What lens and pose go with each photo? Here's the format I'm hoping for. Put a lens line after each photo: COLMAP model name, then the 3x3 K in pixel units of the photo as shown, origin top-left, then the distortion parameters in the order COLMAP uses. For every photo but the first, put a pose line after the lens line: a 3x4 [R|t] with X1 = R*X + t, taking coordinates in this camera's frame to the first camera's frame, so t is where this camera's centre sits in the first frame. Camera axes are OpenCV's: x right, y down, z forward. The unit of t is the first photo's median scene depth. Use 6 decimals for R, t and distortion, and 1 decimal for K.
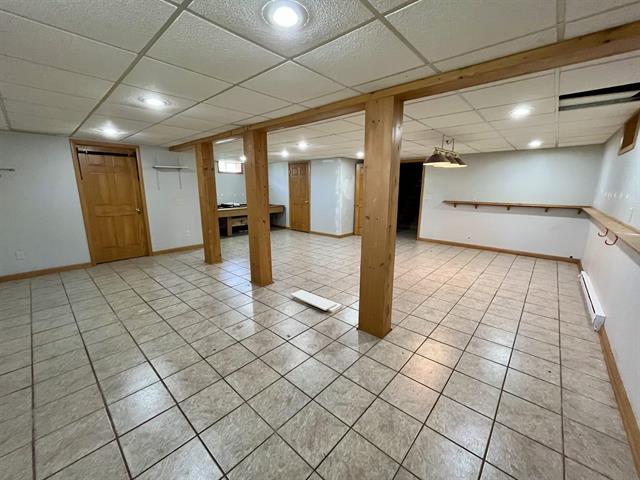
lens RADIAL K [[257.2, 0, 321.5], [0, 257.2, 240.2], [0, 0, 1]] dist [-0.001783, -0.000076]
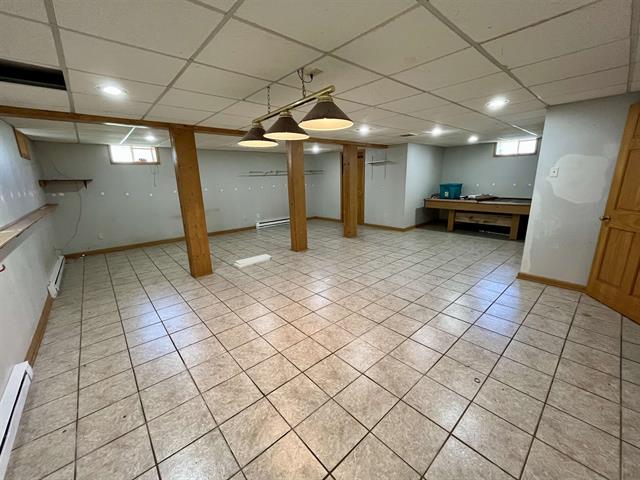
lens RADIAL K [[257.2, 0, 321.3], [0, 257.2, 240.3], [0, 0, 1]] dist [-0.001783, -0.000076]
pose [[-0.114812, 0.236218, -0.964893, 0.951496], [-0.178933, 0.950512, 0.253988, -0.223854], [0.977139, 0.201812, -0.066863, 1.069433]]
